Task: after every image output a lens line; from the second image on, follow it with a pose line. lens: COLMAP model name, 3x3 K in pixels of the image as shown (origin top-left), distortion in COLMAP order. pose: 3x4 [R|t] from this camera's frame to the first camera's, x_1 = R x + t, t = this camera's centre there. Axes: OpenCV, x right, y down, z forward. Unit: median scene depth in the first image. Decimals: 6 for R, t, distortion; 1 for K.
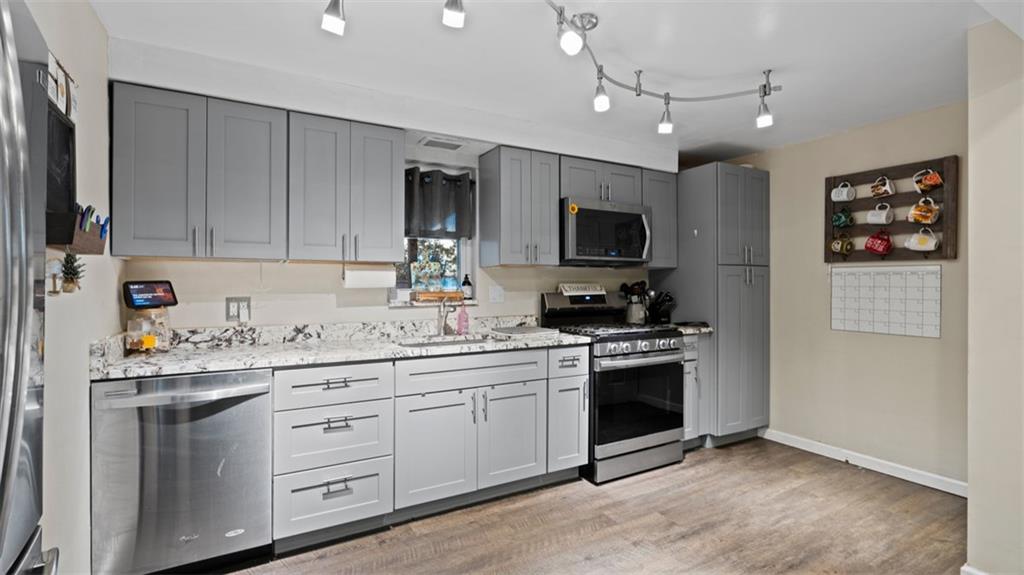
lens RADIAL K [[471.0, 0, 513.0], [0, 471.0, 286.4], [0, 0, 1]] dist [-0.001594, 0.004054]
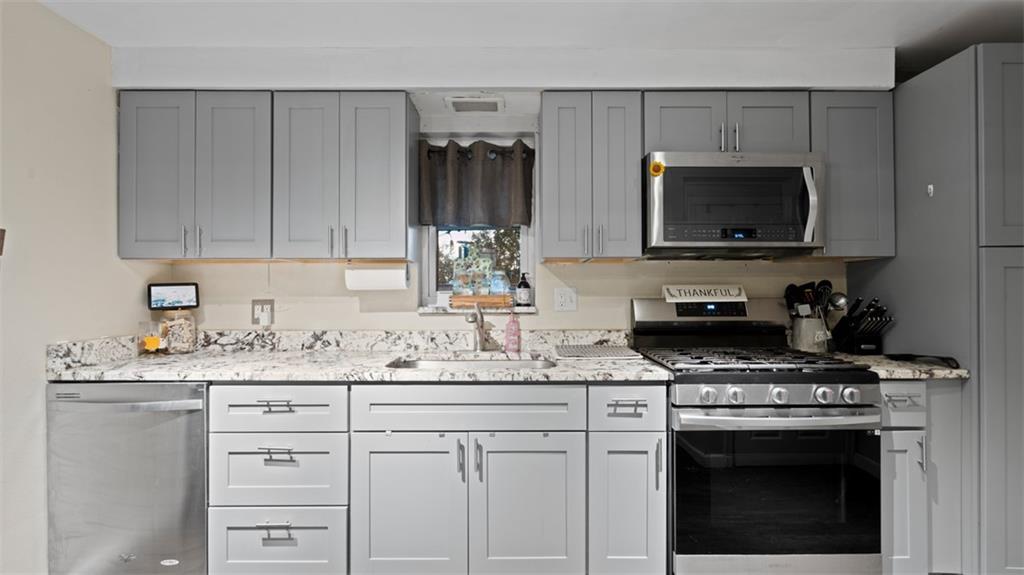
lens RADIAL K [[471.0, 0, 511.8], [0, 471.0, 285.1], [0, 0, 1]] dist [-0.001594, 0.004054]
pose [[0.872027, -0.001711, -0.489455, 0.305463], [-0.001921, 0.999974, -0.006919, -0.000745], [0.489455, 0.006974, 0.872001, 0.385784]]
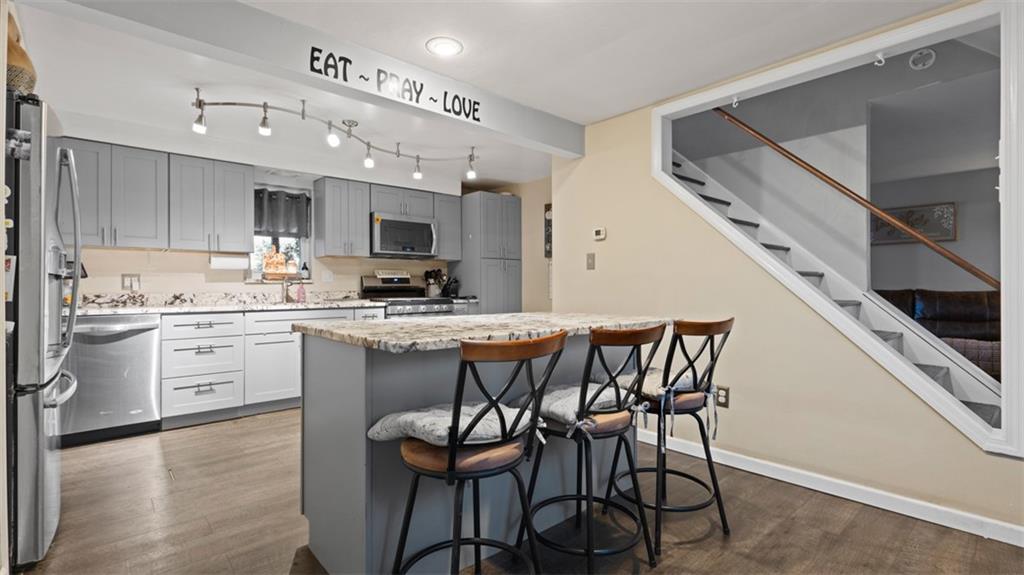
lens RADIAL K [[471.0, 0, 509.4], [0, 471.0, 289.8], [0, 0, 1]] dist [-0.001594, 0.004054]
pose [[0.979048, -0.001332, 0.203628, 0.264765], [-0.000215, 0.999971, 0.007577, 0.057166], [-0.203632, -0.007462, 0.979019, -0.654760]]
